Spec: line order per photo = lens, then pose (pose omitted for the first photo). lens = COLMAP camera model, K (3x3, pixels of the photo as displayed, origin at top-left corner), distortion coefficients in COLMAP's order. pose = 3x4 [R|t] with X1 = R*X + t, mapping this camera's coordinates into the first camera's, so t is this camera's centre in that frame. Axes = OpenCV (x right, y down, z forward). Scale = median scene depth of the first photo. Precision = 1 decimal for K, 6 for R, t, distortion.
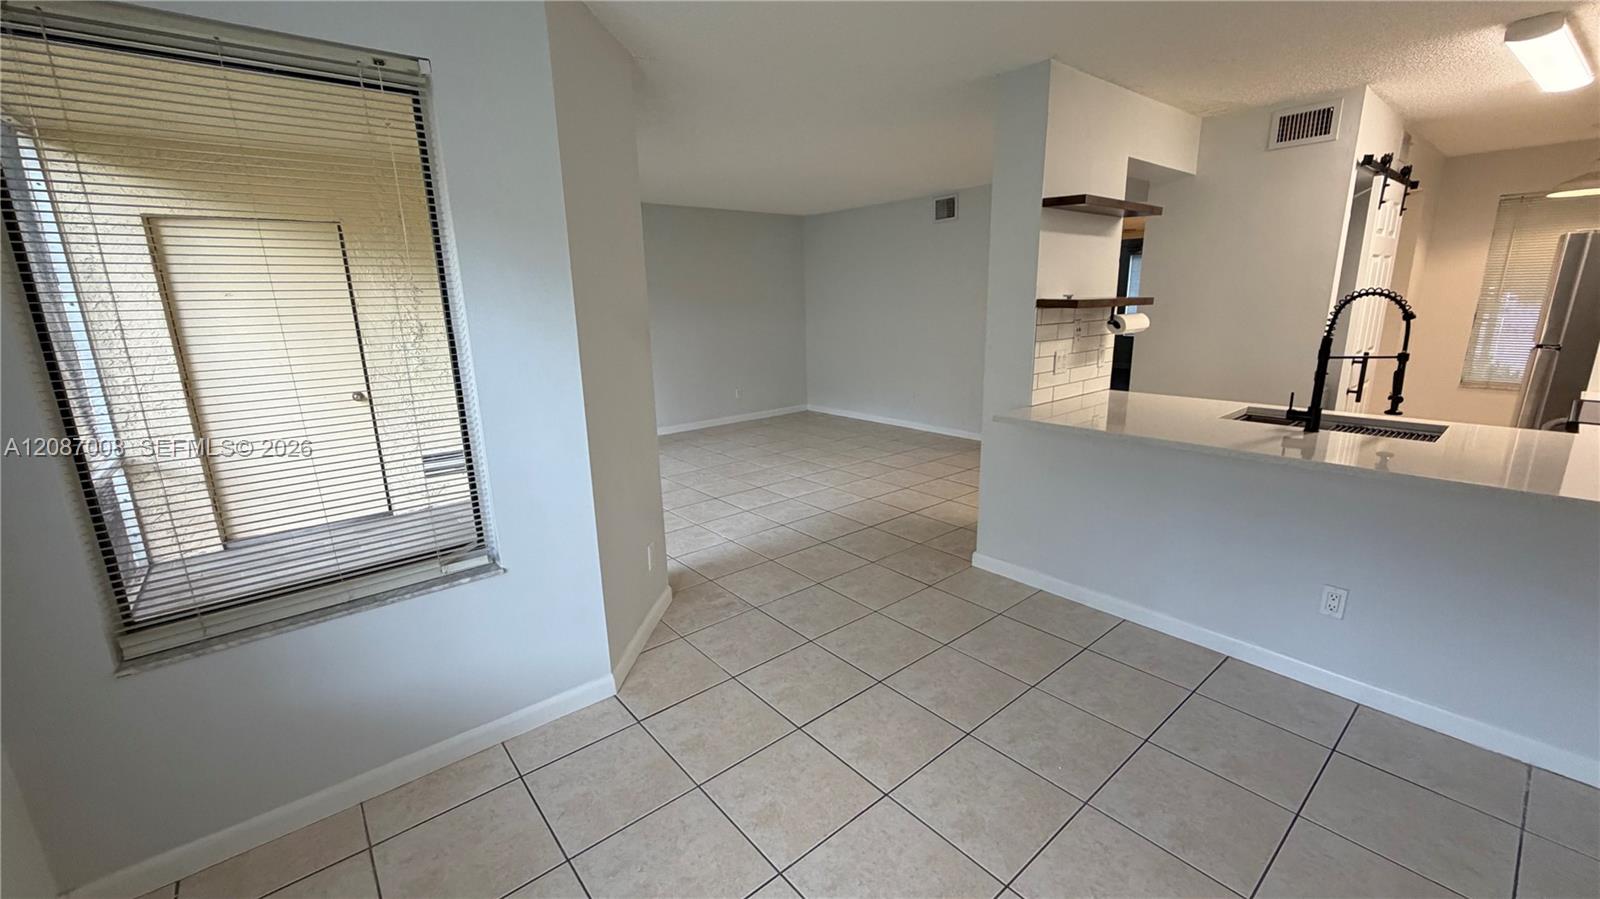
lens RADIAL K [[638.3, 0, 793.9], [0, 638.3, 447.5], [0, 0, 1]] dist [0.000155, -0.000274]
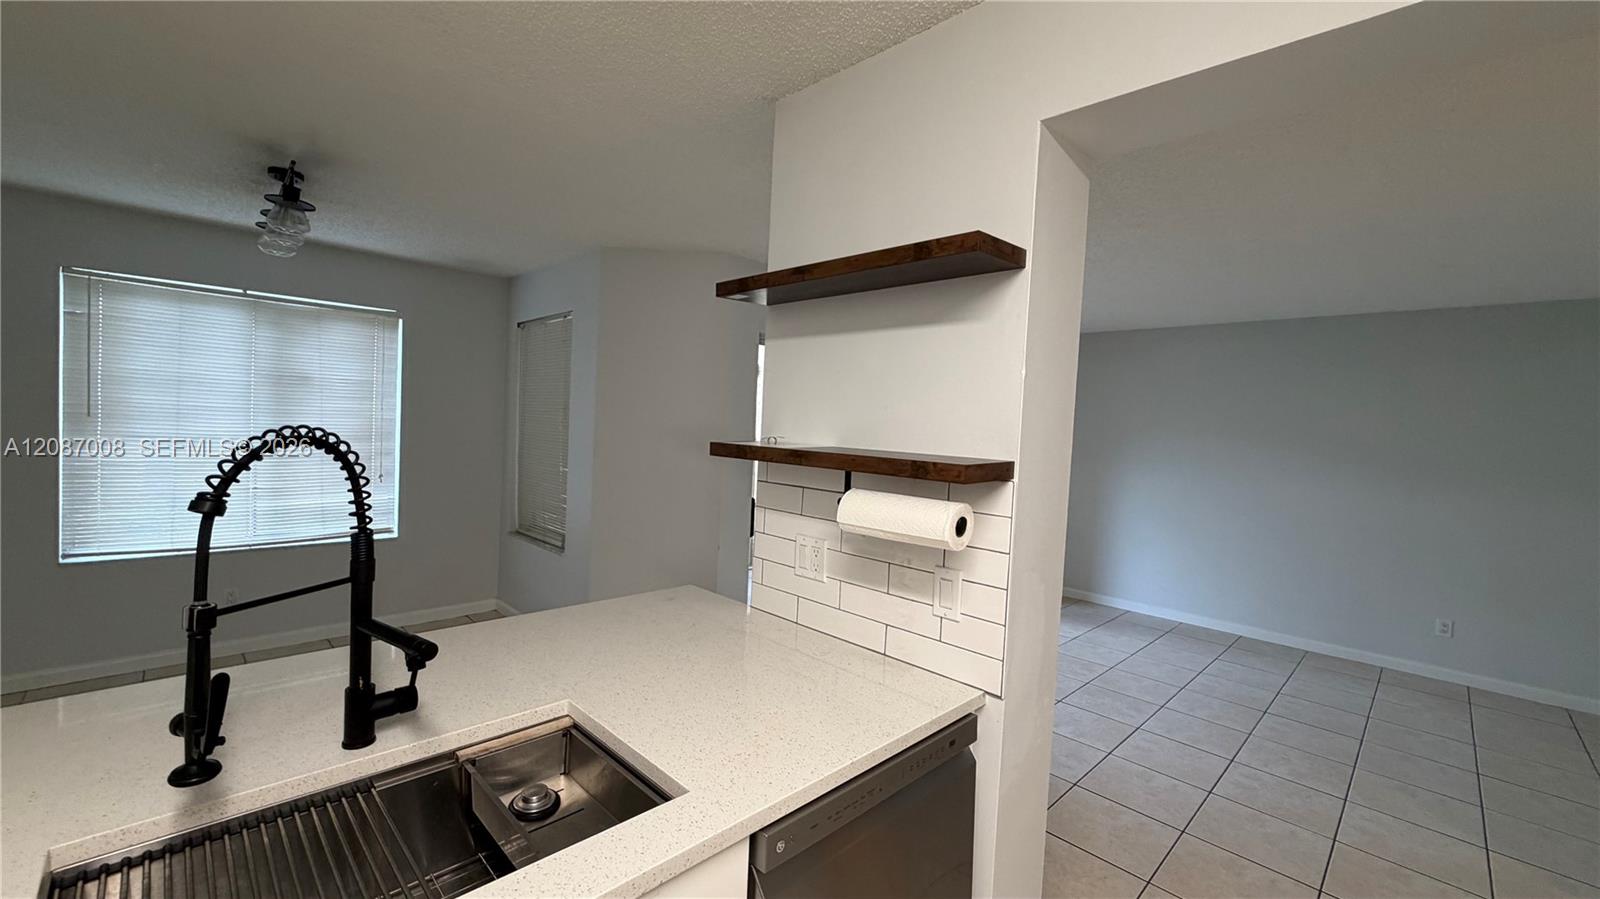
lens RADIAL K [[638.3, 0, 793.9], [0, 638.3, 447.5], [0, 0, 1]] dist [0.000155, -0.000274]
pose [[0.087284, 0.065185, -0.994048, 0.985256], [-0.279508, 0.959376, 0.038369, -0.249109], [0.956168, 0.274496, 0.101958, 0.924888]]
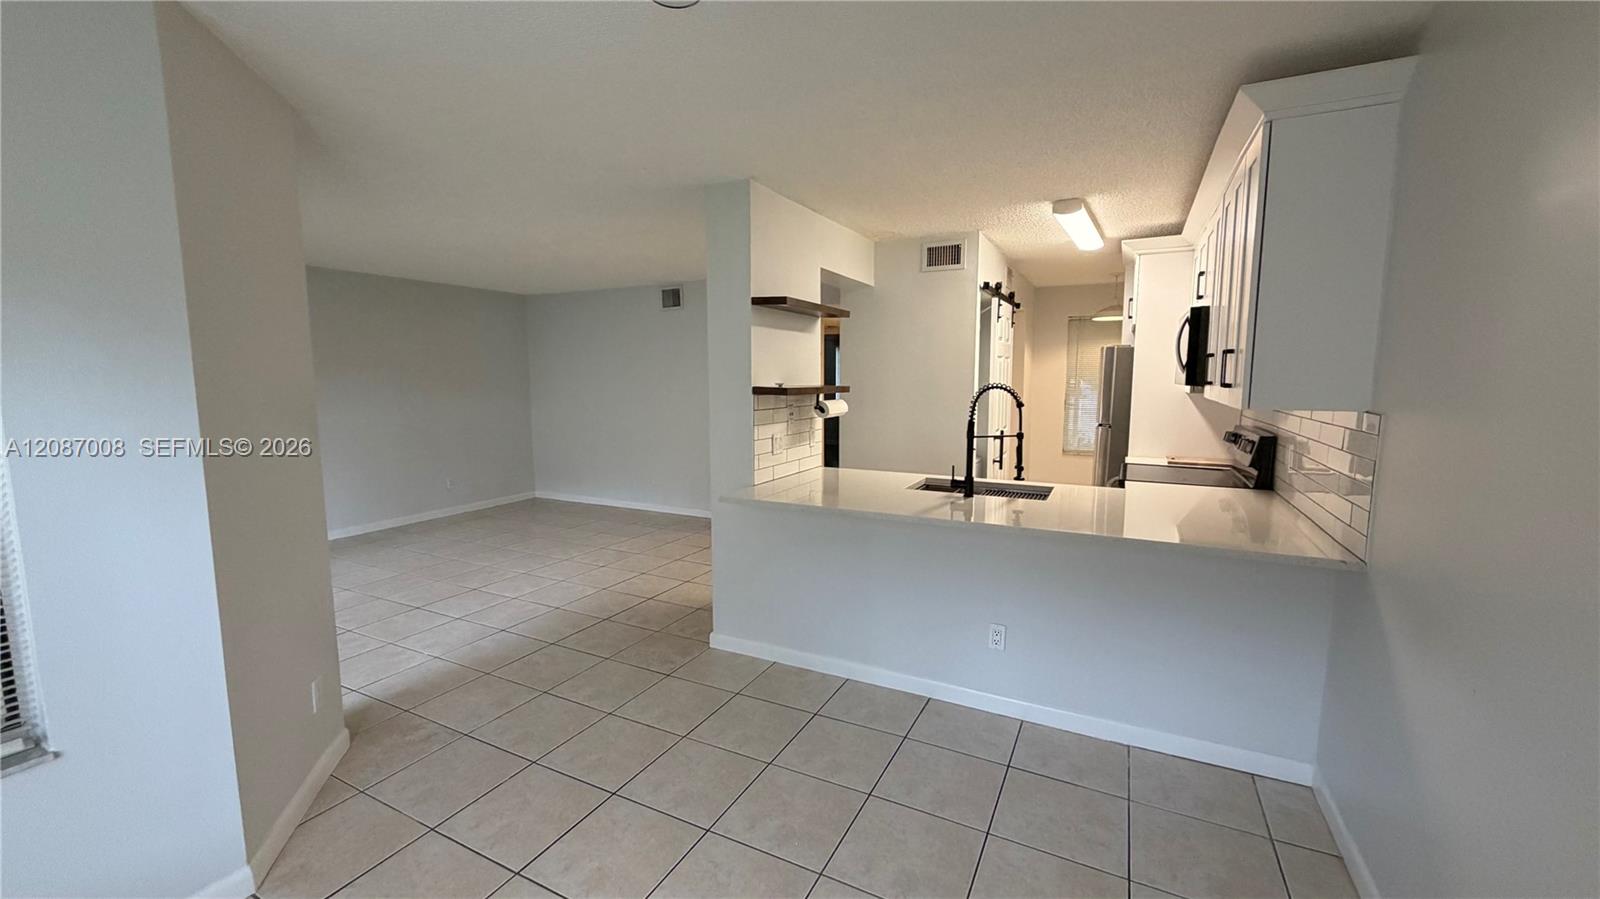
lens RADIAL K [[638.3, 0, 793.9], [0, 638.3, 447.5], [0, 0, 1]] dist [0.000155, -0.000274]
pose [[0.920397, -0.022406, 0.390342, 0.019159], [0.070649, 0.991454, -0.109674, -0.006106], [-0.384548, 0.128521, 0.914114, -0.002838]]
